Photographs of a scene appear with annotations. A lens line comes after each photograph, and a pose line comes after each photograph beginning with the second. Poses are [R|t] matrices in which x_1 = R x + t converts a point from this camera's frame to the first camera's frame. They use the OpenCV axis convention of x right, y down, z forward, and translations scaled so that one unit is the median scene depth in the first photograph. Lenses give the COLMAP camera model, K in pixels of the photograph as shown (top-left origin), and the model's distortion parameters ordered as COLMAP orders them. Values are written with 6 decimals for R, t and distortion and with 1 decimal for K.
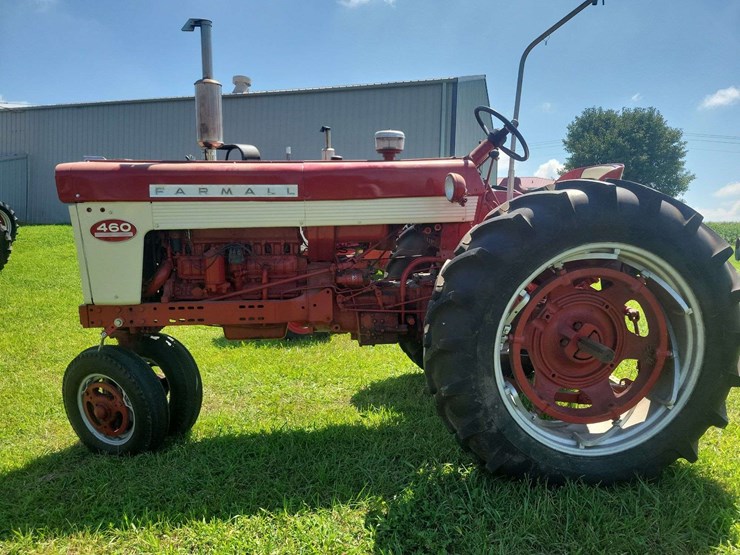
lens RADIAL K [[561.6, 0, 370.8], [0, 561.6, 276.3], [0, 0, 1]] dist [0.032204, -0.013693]
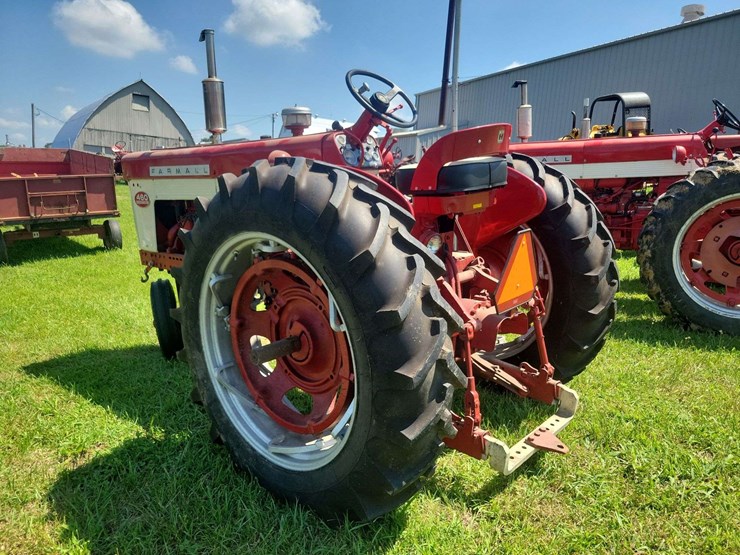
lens RADIAL K [[561.6, 0, 370.0], [0, 561.6, 279.4], [0, 0, 1]] dist [0.032204, -0.013693]
pose [[0.675451, 0.134780, -0.724983, 0.939224], [-0.071628, 0.990497, 0.117407, -0.085051], [0.733918, -0.027373, 0.678687, 0.426230]]
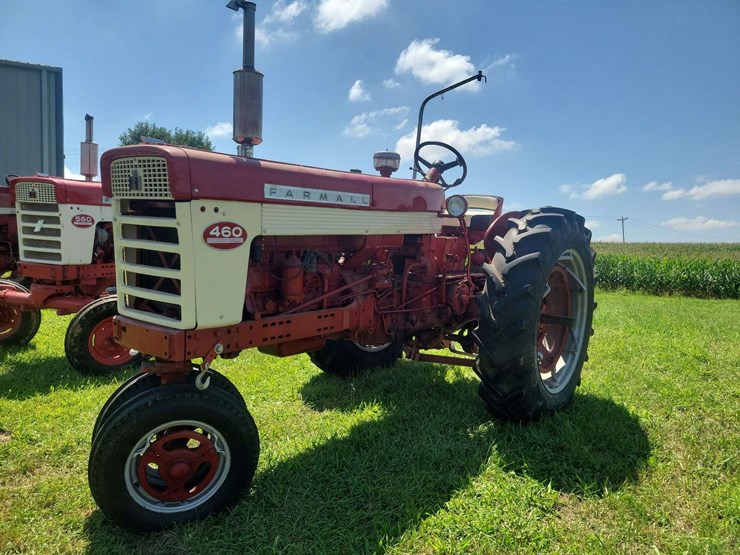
lens RADIAL K [[561.6, 0, 371.1], [0, 561.6, 279.5], [0, 0, 1]] dist [0.032204, -0.013693]
pose [[0.686547, -0.038425, 0.726069, -0.856524], [0.052451, 0.998618, 0.003253, -0.008665], [-0.725191, 0.035849, 0.687614, 0.273921]]
